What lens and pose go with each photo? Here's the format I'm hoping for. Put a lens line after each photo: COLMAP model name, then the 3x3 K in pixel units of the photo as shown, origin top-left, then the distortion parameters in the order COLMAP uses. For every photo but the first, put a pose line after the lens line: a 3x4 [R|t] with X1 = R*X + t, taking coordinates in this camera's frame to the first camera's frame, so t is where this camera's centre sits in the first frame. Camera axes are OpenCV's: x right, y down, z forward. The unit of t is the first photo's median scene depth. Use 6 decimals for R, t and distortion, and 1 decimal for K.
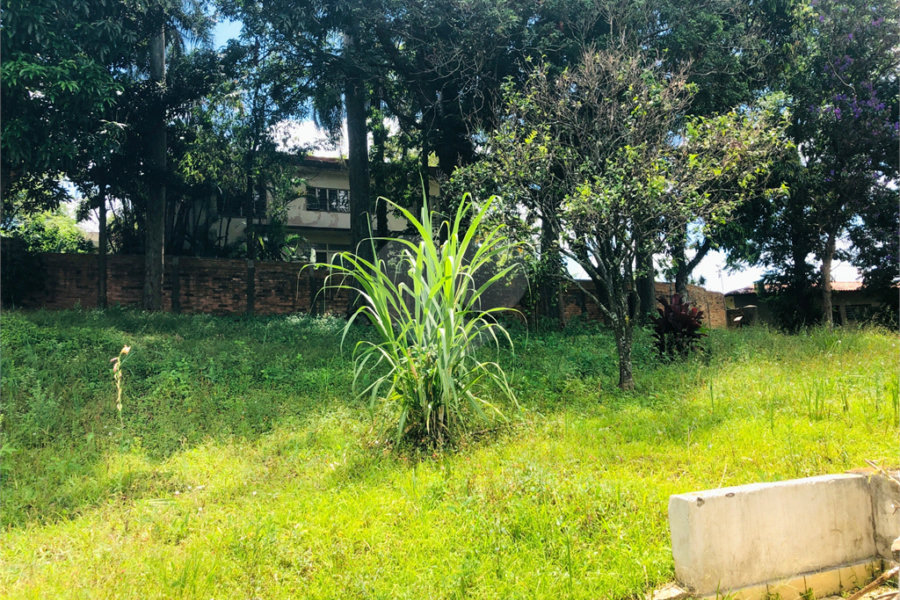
lens RADIAL K [[727.9, 0, 438.5], [0, 727.9, 294.6], [0, 0, 1]] dist [0.017255, -0.025768]
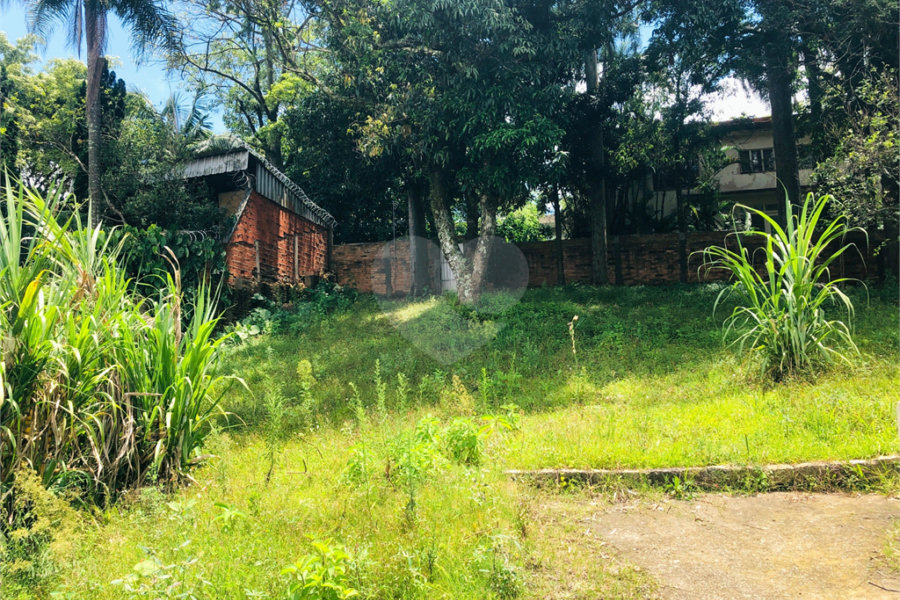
lens RADIAL K [[727.9, 0, 436.1], [0, 727.9, 299.3], [0, 0, 1]] dist [0.017255, -0.025768]
pose [[0.821365, -0.038579, -0.569097, 0.068455], [0.071215, 0.996839, 0.035207, -0.012598], [0.565940, -0.069446, 0.821517, -0.144264]]
